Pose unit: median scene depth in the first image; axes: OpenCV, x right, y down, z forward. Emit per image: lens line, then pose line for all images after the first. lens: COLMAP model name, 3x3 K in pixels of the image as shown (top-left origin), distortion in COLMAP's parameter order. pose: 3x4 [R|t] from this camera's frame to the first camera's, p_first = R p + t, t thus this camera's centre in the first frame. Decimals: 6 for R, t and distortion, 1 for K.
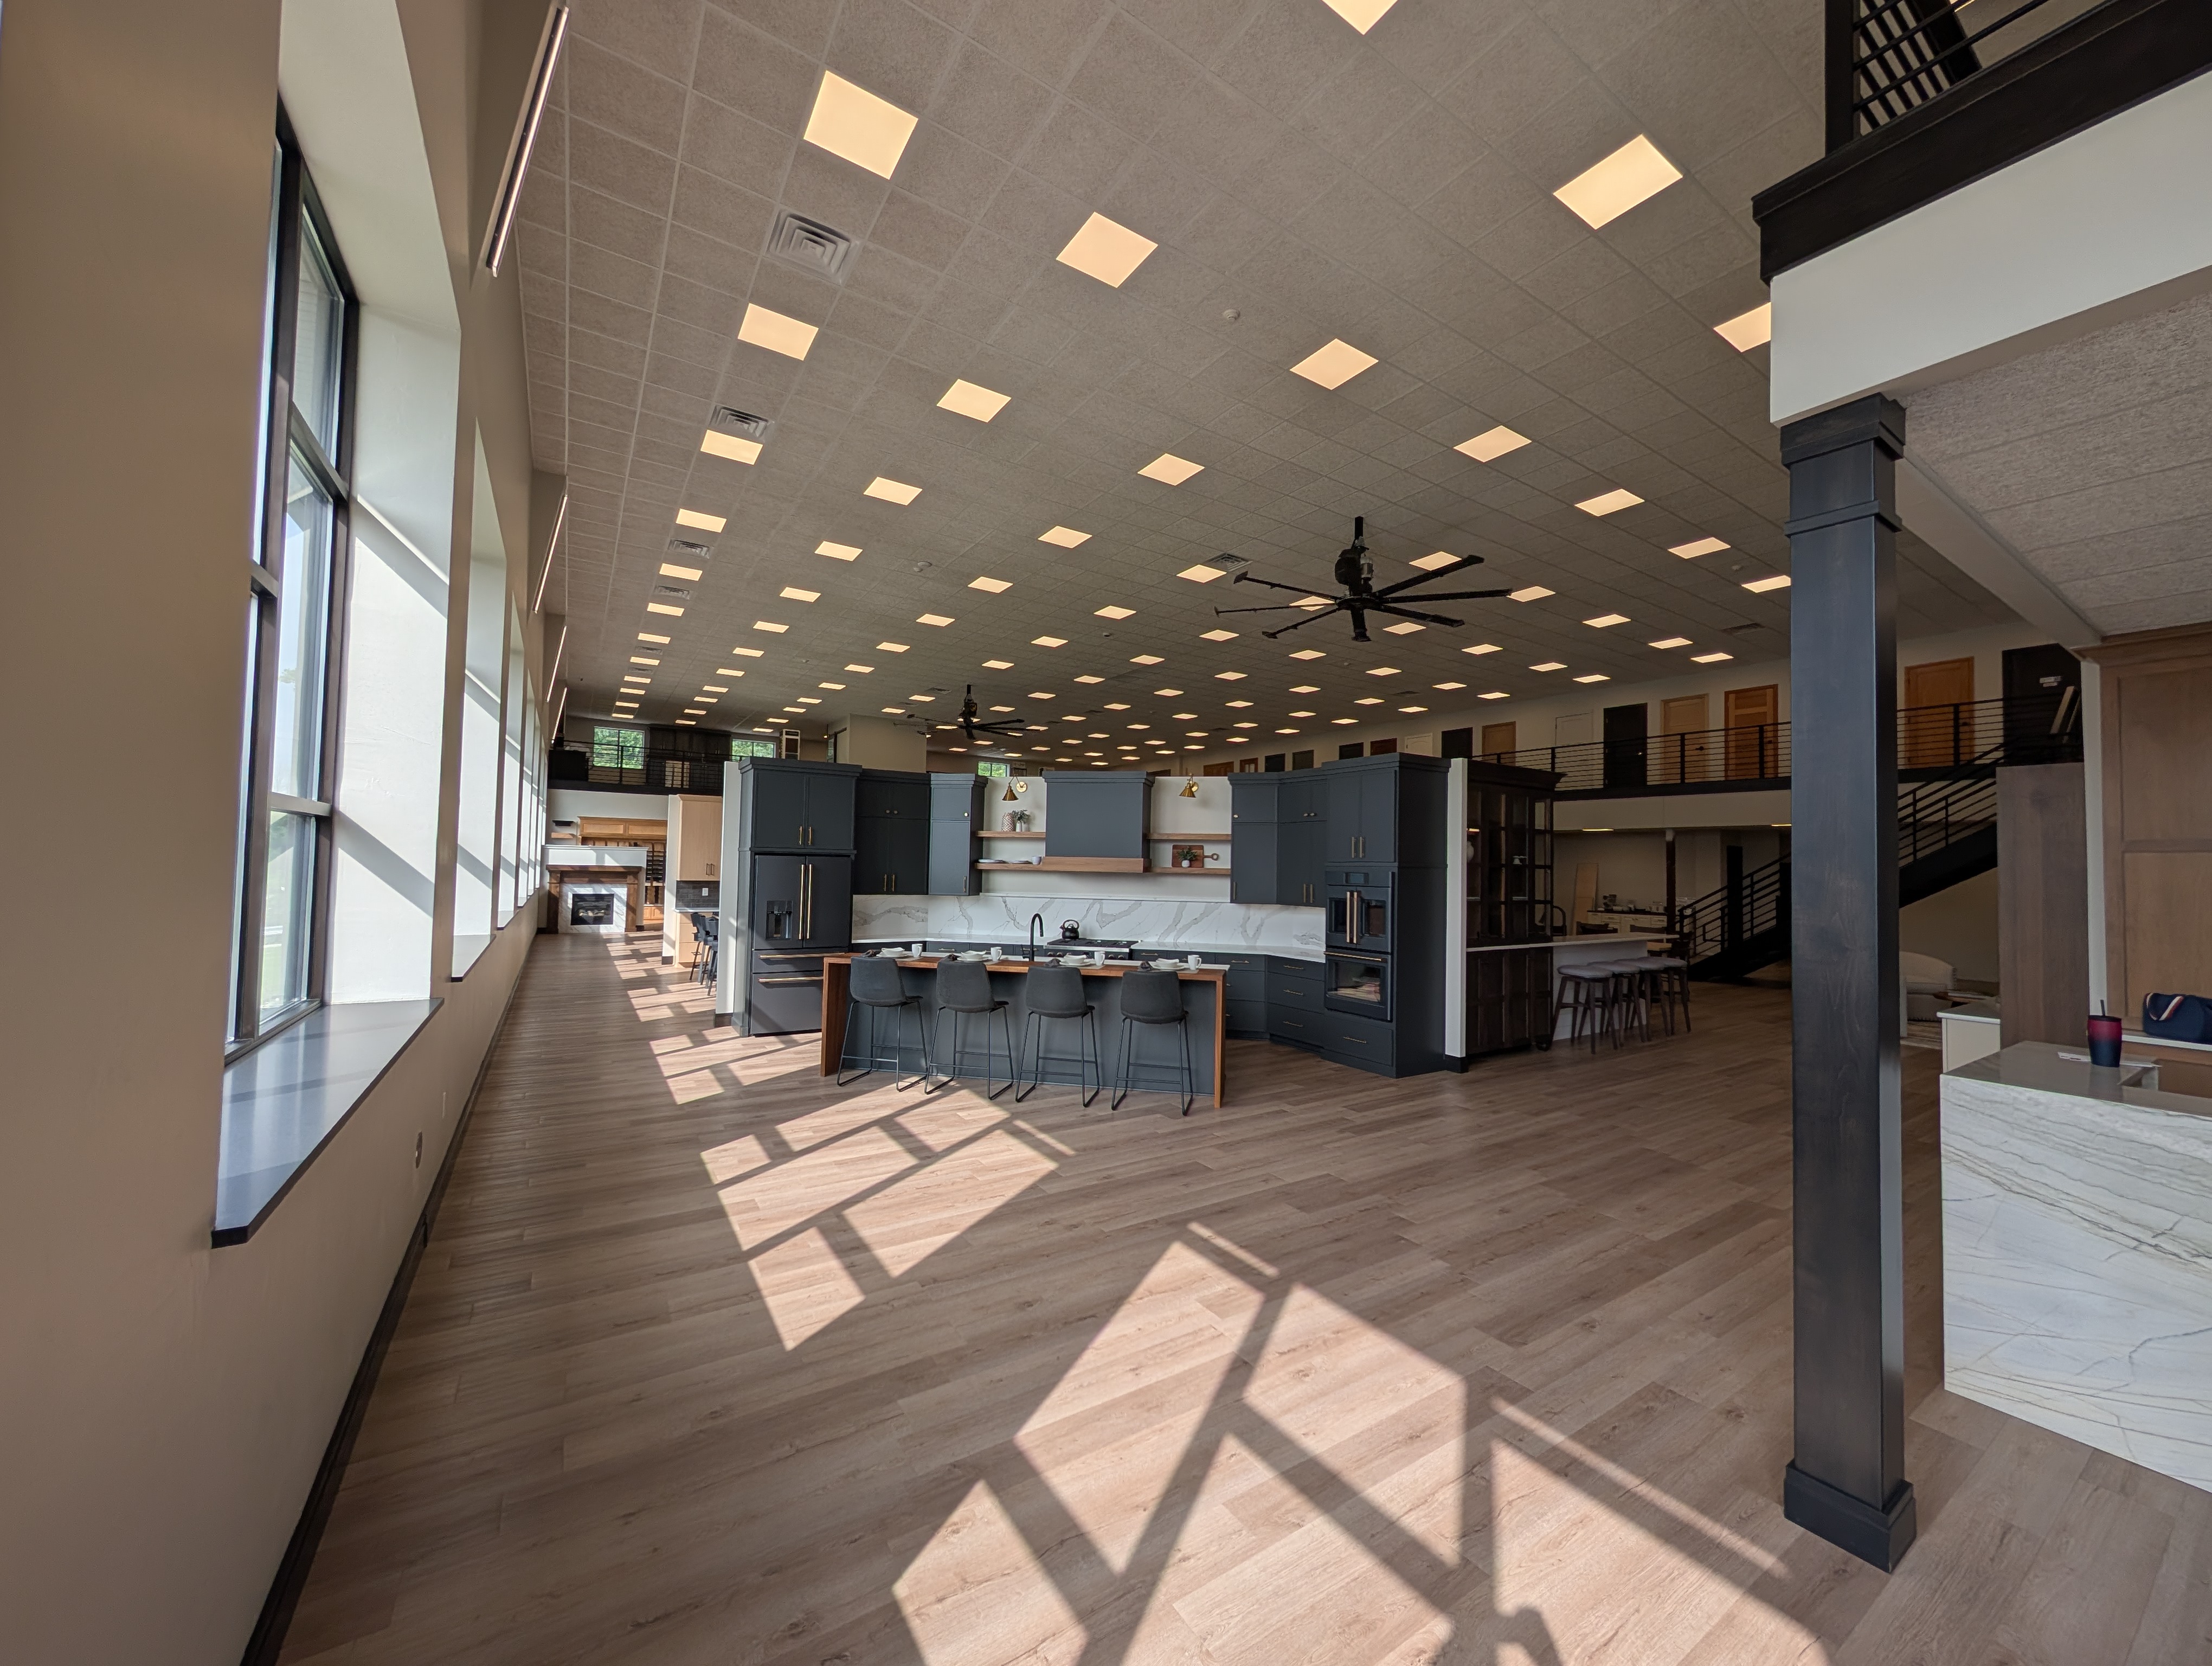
lens RADIAL K [[835.1, 0, 1106.3], [0, 835.1, 829.0], [0, 0, 1]] dist [-0.000274, -0.000088]
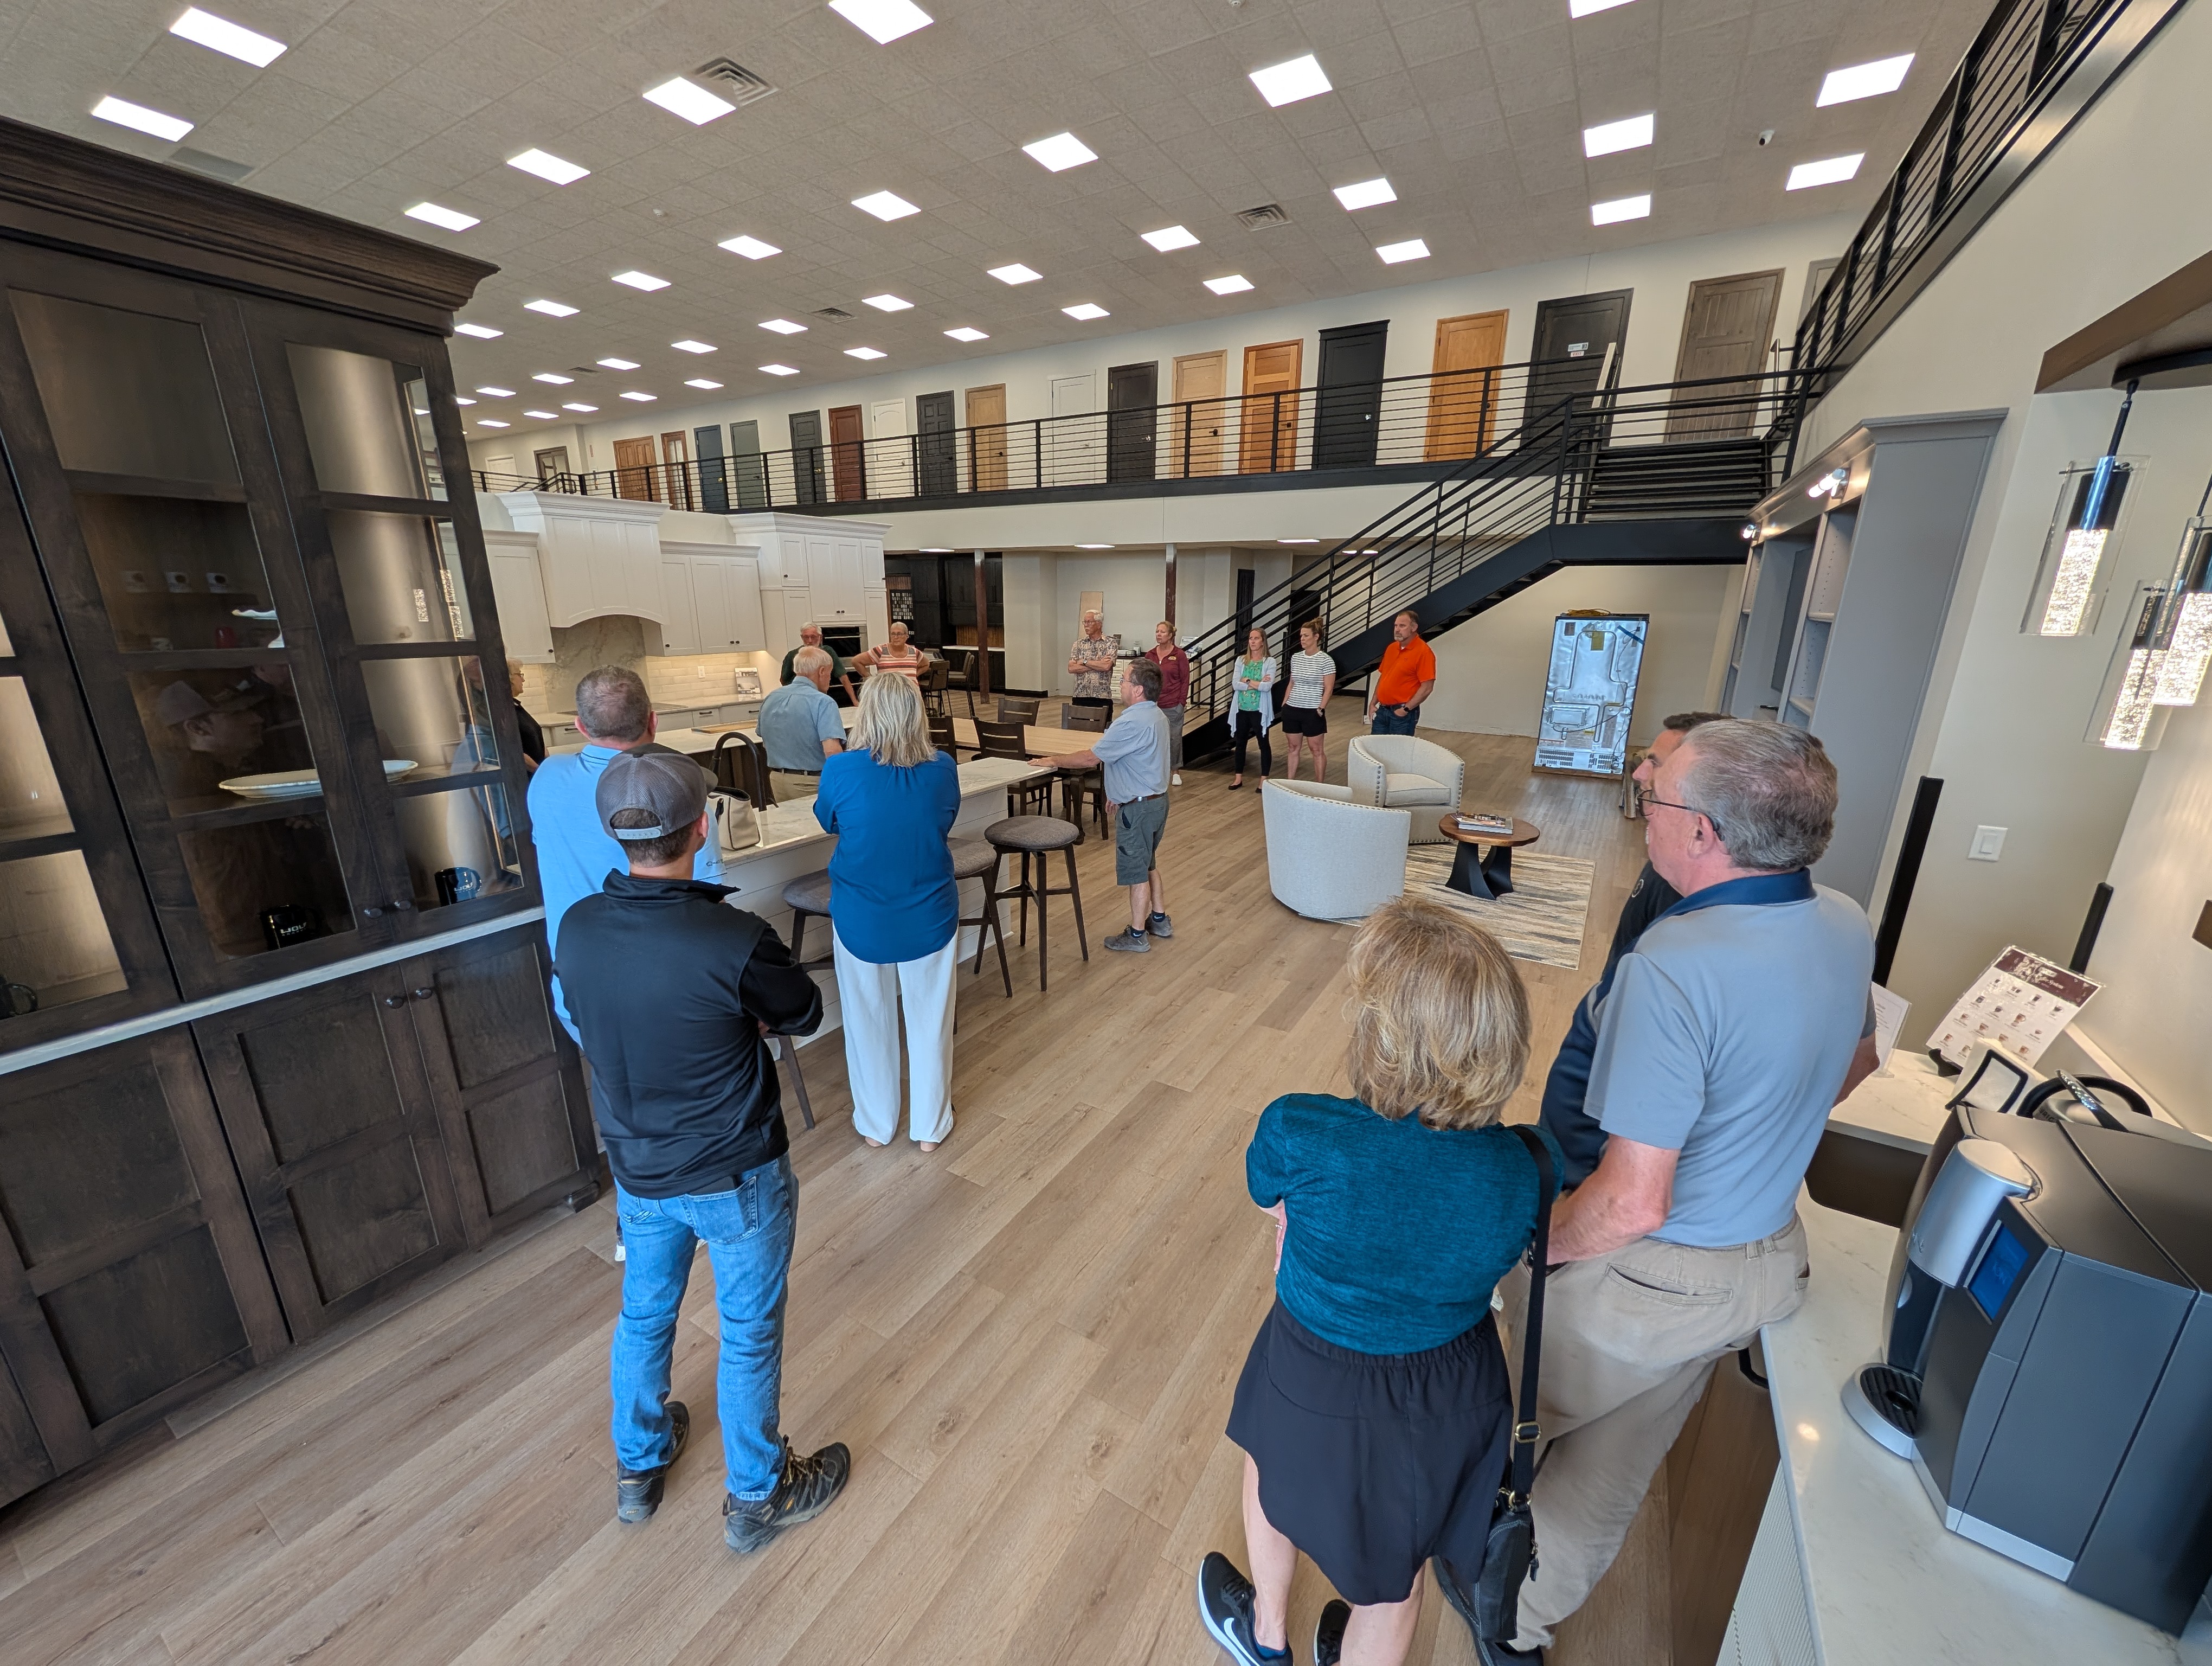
lens RADIAL K [[835.1, 0, 1095.5], [0, 835.1, 833.5], [0, 0, 1]] dist [-0.000274, -0.000088]
pose [[0.901414, -0.131806, 0.412408, 0.262381], [-0.008799, 0.946760, 0.321819, 0.004530], [-0.432869, -0.293721, 0.852263, 0.304464]]
